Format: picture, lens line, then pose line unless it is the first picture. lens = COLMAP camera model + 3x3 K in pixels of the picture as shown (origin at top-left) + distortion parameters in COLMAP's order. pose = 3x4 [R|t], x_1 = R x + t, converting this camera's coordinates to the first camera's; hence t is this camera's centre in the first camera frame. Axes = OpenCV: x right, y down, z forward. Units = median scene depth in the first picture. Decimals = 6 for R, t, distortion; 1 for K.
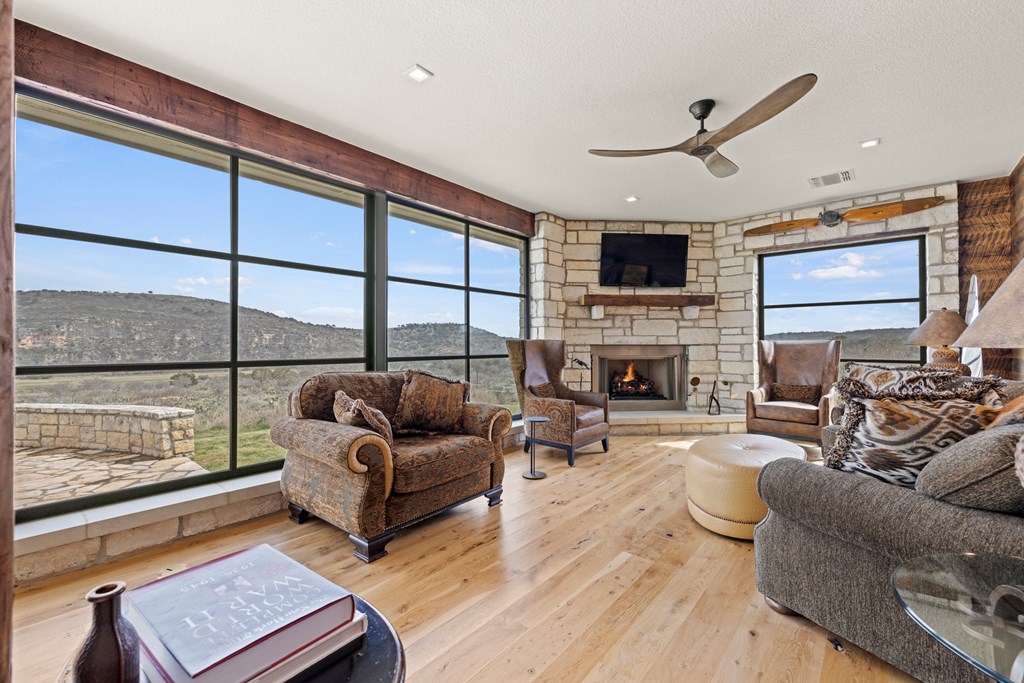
lens RADIAL K [[406.0, 0, 519.5], [0, 406.0, 340.7], [0, 0, 1]] dist [-0.000634, 0.000096]
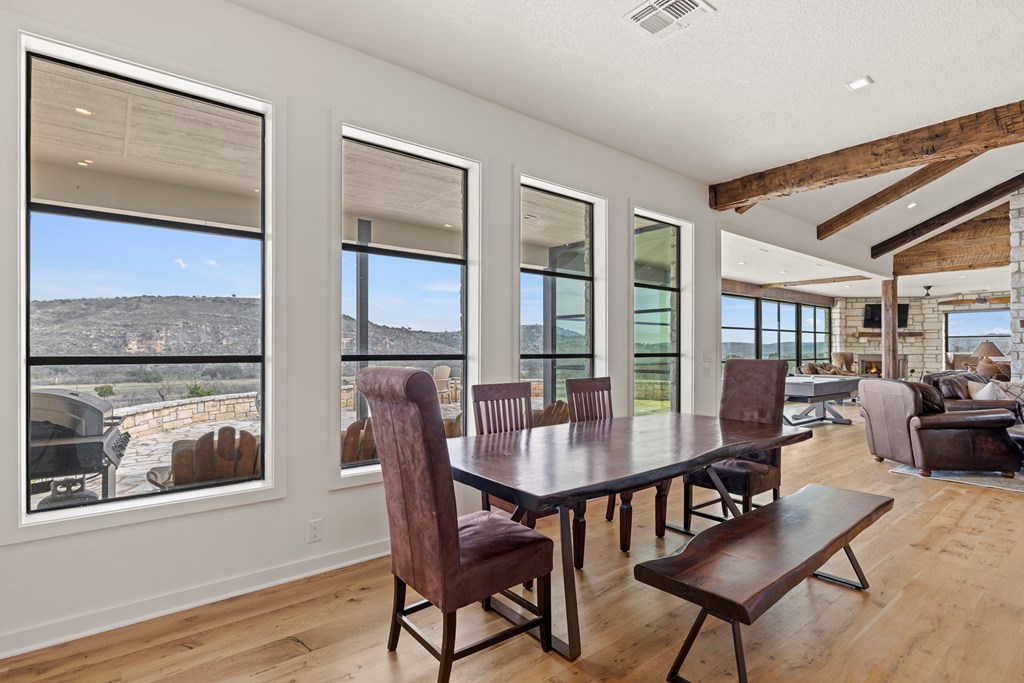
lens RADIAL K [[508.5, 0, 502.3], [0, 508.5, 349.2], [0, 0, 1]] dist [-0.002404, 0.000787]
pose [[0.983592, 0.000914, -0.180404, -1.231828], [0.000867, 0.999952, 0.009793, -0.046674], [0.180404, -0.009789, 0.983544, -2.064633]]
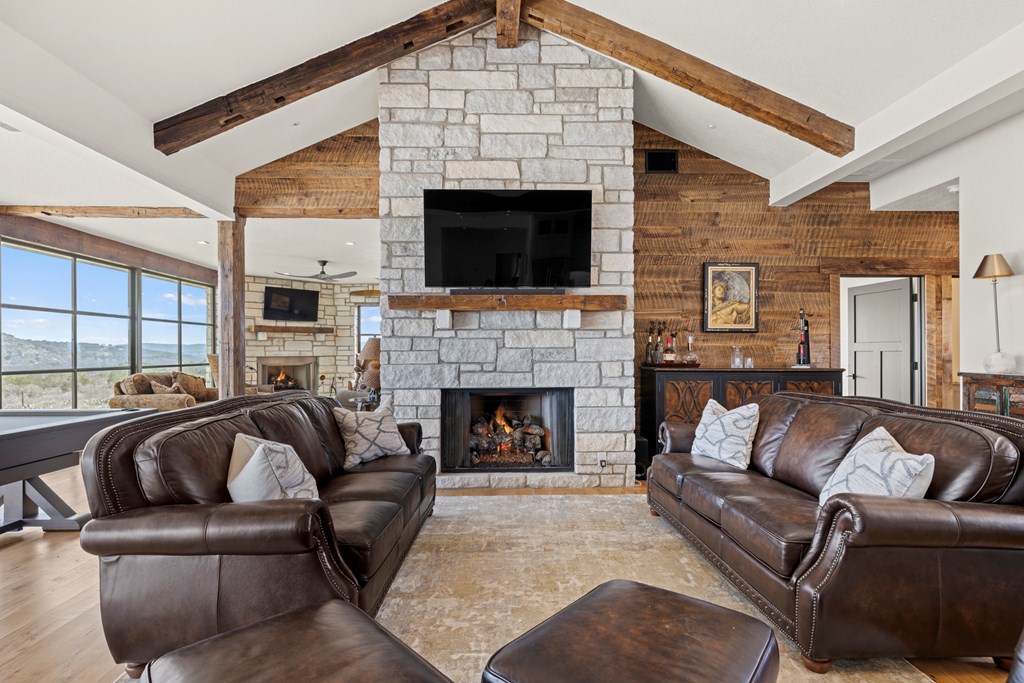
lens RADIAL K [[508.5, 0, 503.5], [0, 508.5, 348.3], [0, 0, 1]] dist [-0.002404, 0.000787]
pose [[0.741941, 0.002856, 0.670459, -0.429968], [-0.005620, 0.999982, 0.001960, -0.031453], [-0.670441, -0.005222, 0.741944, -1.080057]]
